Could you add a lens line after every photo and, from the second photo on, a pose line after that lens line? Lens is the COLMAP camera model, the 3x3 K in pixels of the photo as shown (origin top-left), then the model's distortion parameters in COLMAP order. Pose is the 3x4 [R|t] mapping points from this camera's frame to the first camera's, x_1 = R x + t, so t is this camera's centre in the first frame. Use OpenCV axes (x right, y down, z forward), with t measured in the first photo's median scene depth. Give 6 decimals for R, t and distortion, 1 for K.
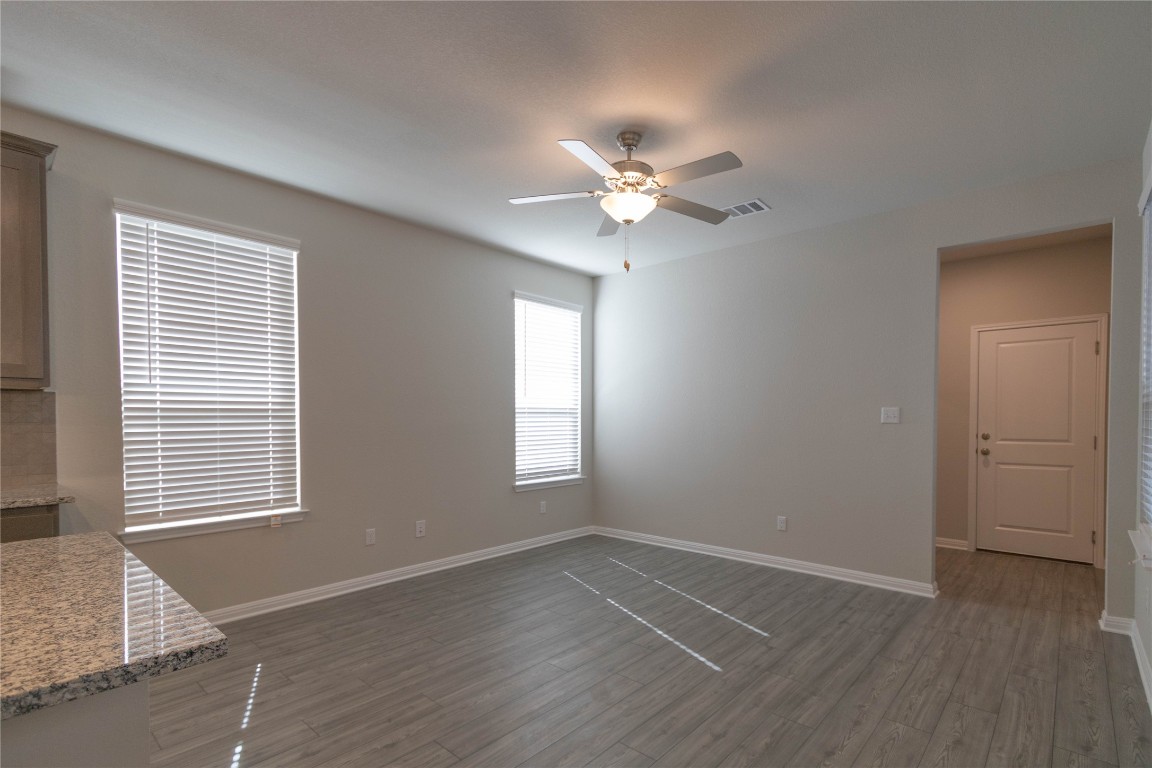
lens RADIAL K [[541.9, 0, 583.1], [0, 541.9, 430.7], [0, 0, 1]] dist [0.012588, -0.003851]
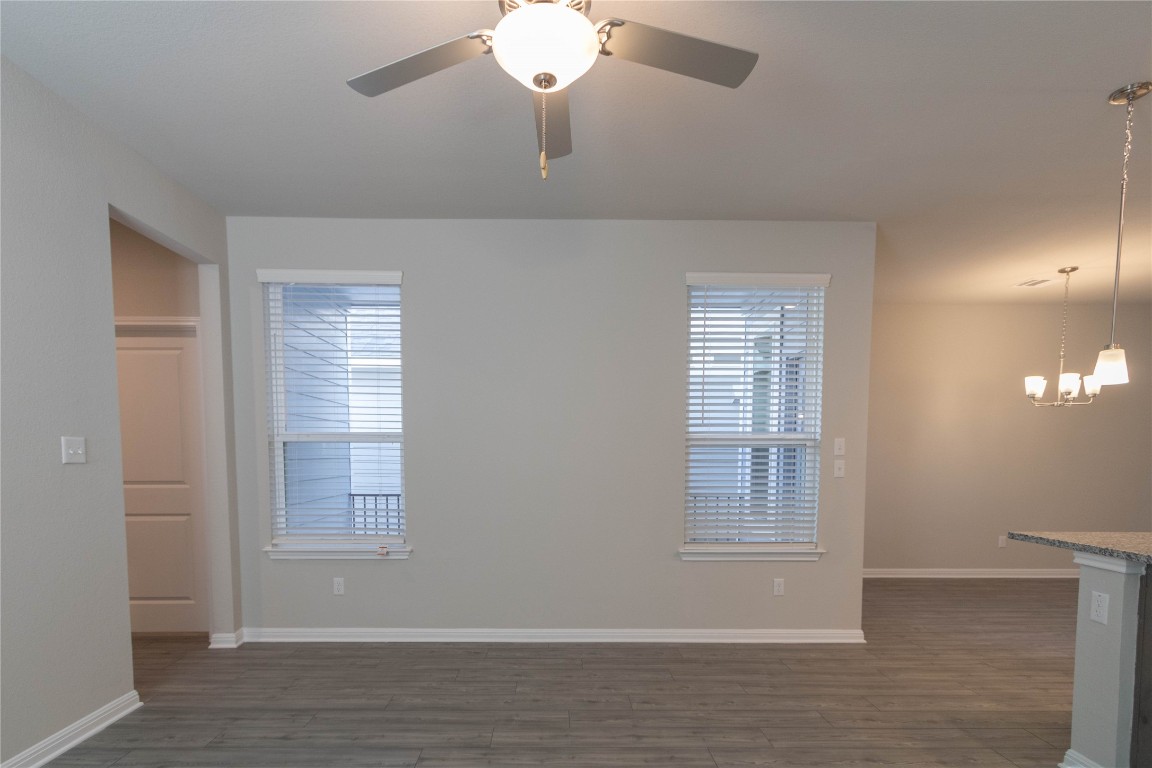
lens RADIAL K [[580.7, 0, 560.6], [0, 580.7, 489.7], [0, 0, 1]] dist [0.009885, -0.000859]
pose [[-0.694772, -0.045562, 0.717786, -0.345800], [0.014621, 0.996891, 0.077430, -0.035753], [-0.719082, 0.064291, -0.691945, 1.356581]]
